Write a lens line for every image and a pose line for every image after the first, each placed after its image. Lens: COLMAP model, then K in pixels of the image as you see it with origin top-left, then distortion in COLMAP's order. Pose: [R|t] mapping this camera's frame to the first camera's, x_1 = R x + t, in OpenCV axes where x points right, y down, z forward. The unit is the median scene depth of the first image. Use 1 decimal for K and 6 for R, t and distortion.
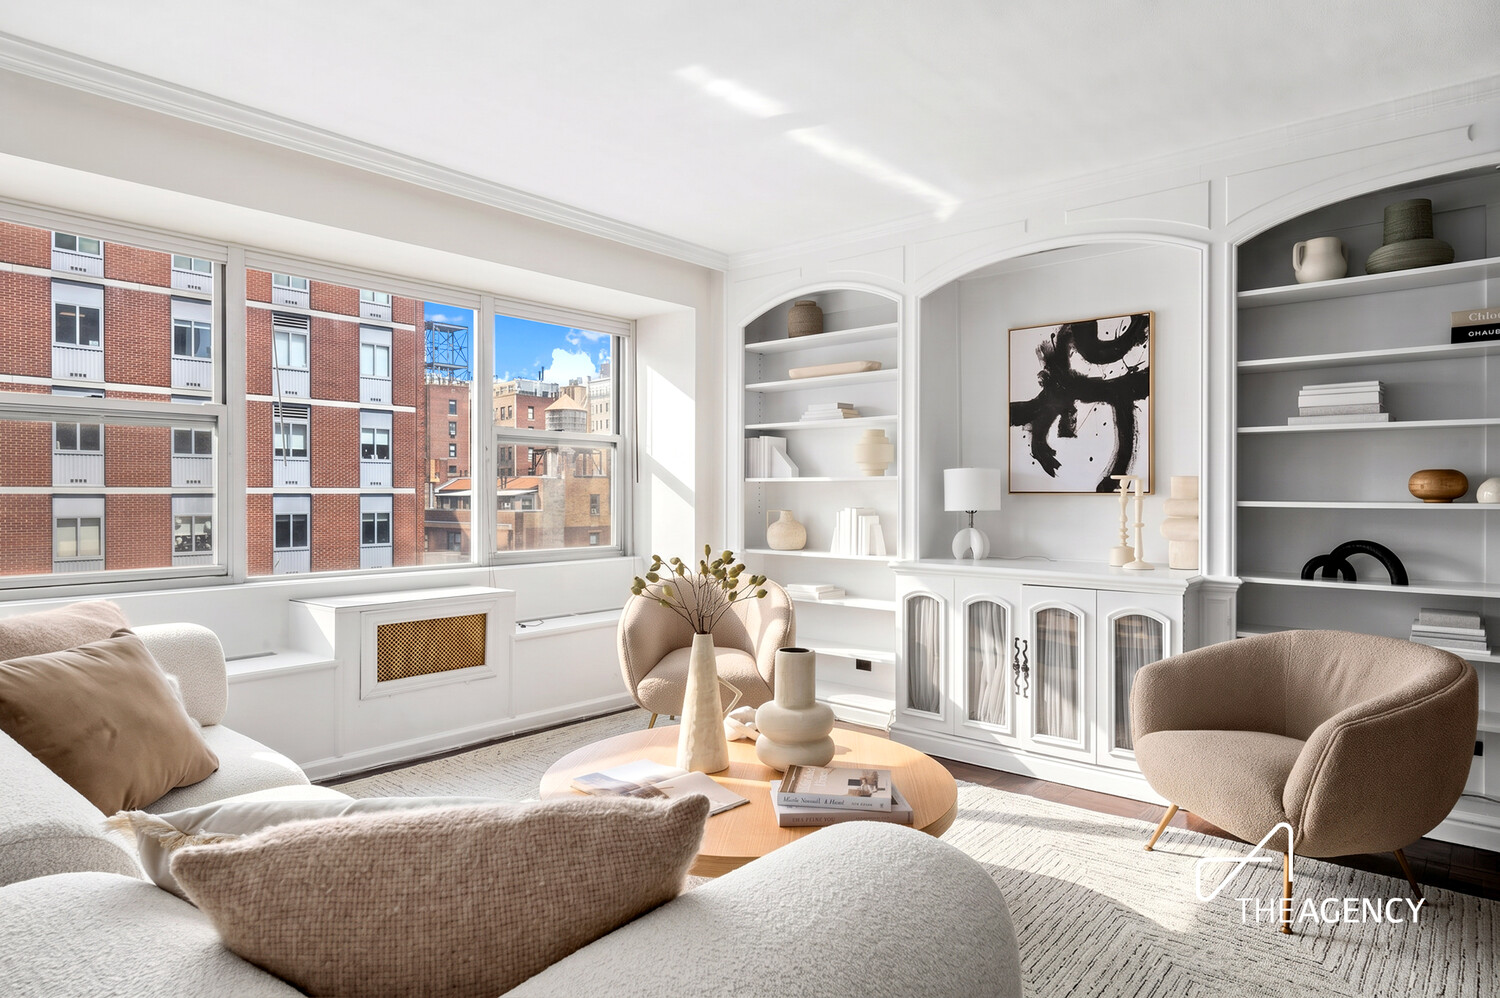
lens RADIAL K [[896.7, 0, 749.3], [0, 896.7, 500.5], [0, 0, 1]] dist [-0.022211, 0.005792]
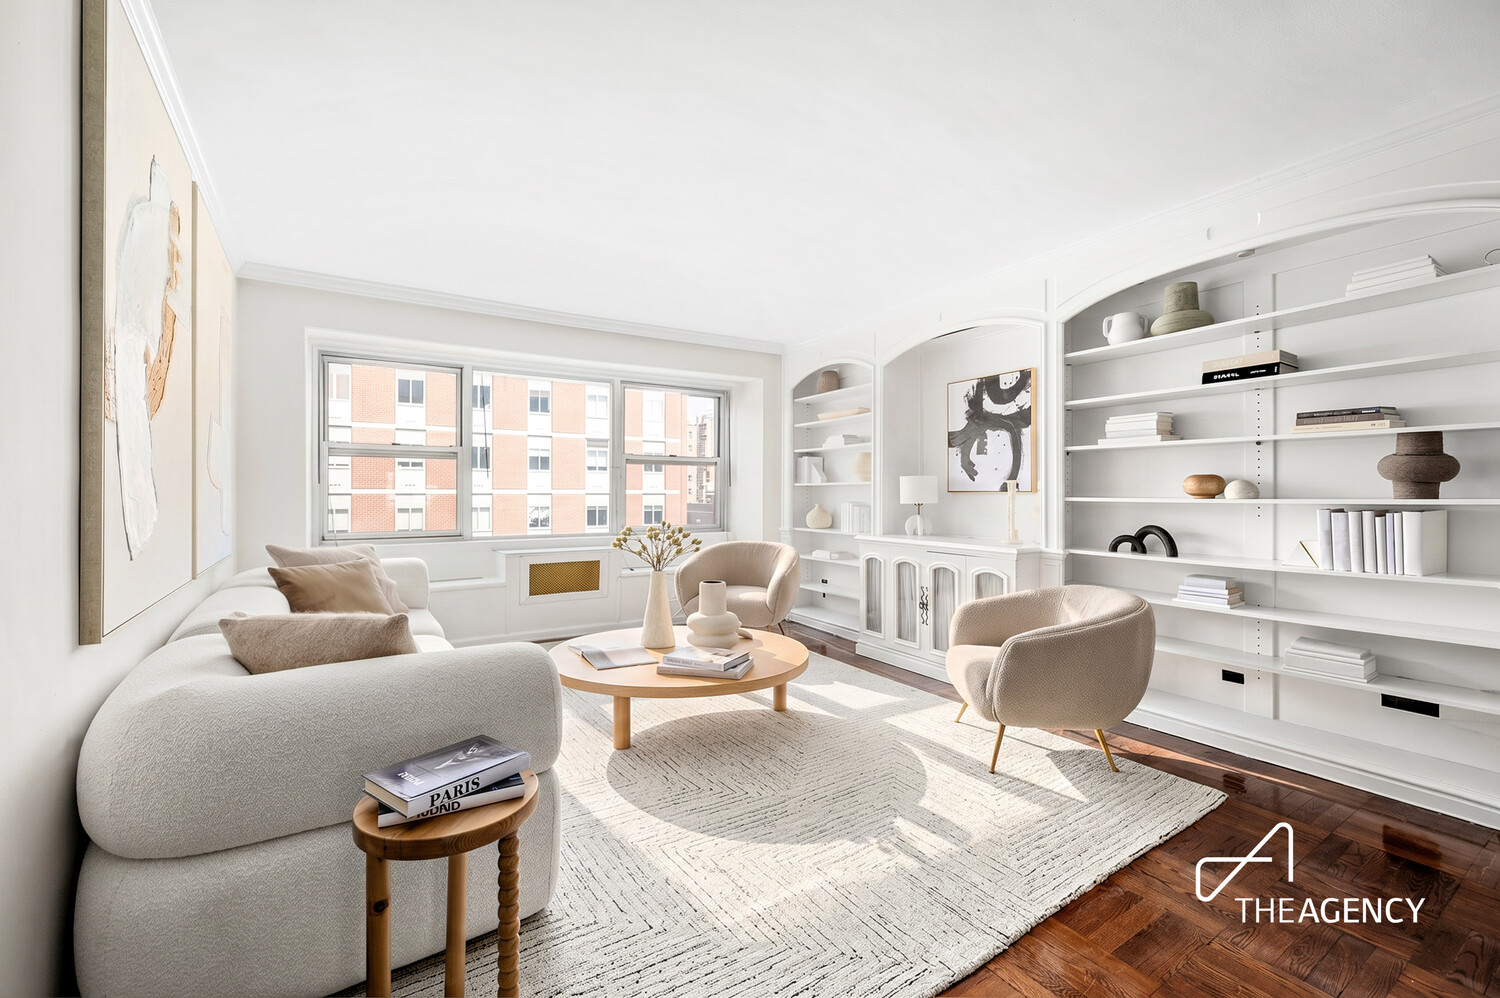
lens RADIAL K [[608.8, 0, 745.0], [0, 608.8, 493.3], [0, 0, 1]] dist [-0.001553, -0.000048]
pose [[0.963867, -0.003680, -0.266358, 0.254401], [0.002249, 0.999981, -0.005677, -0.001216], [0.266374, 0.004873, 0.963857, -0.083754]]
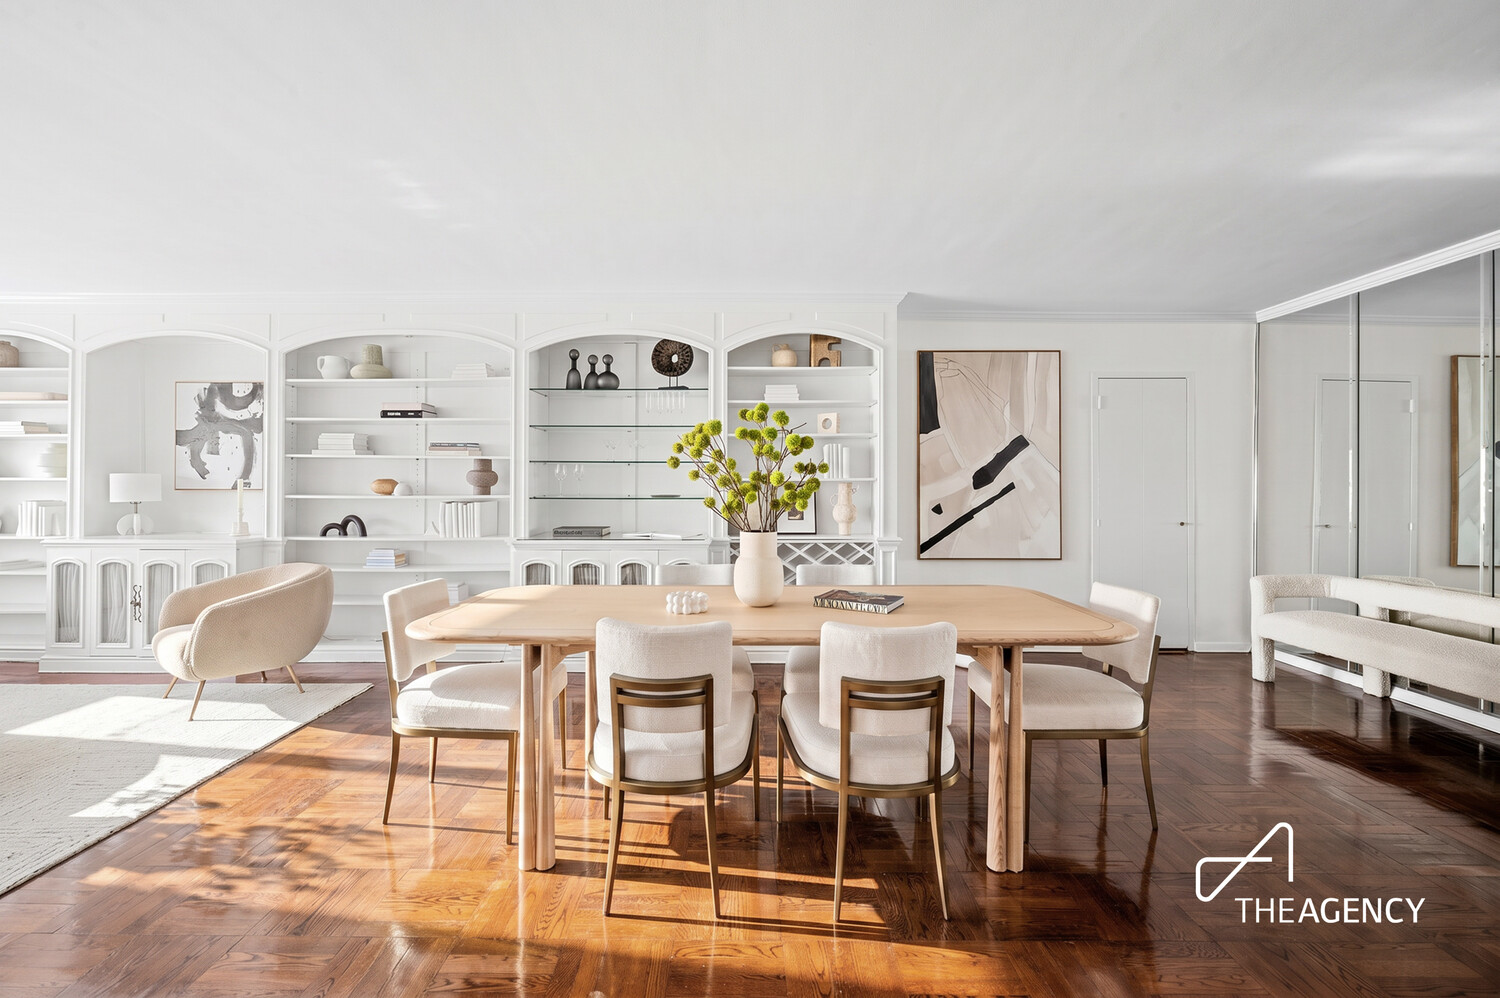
lens RADIAL K [[608.8, 0, 706.8], [0, 608.8, 478.3], [0, 0, 1]] dist [-0.001553, -0.000048]
pose [[0.747101, 0.005015, 0.664692, 0.303395], [0.003946, 0.999920, -0.011980, -0.012595], [-0.664699, 0.011573, 0.747022, -0.399312]]
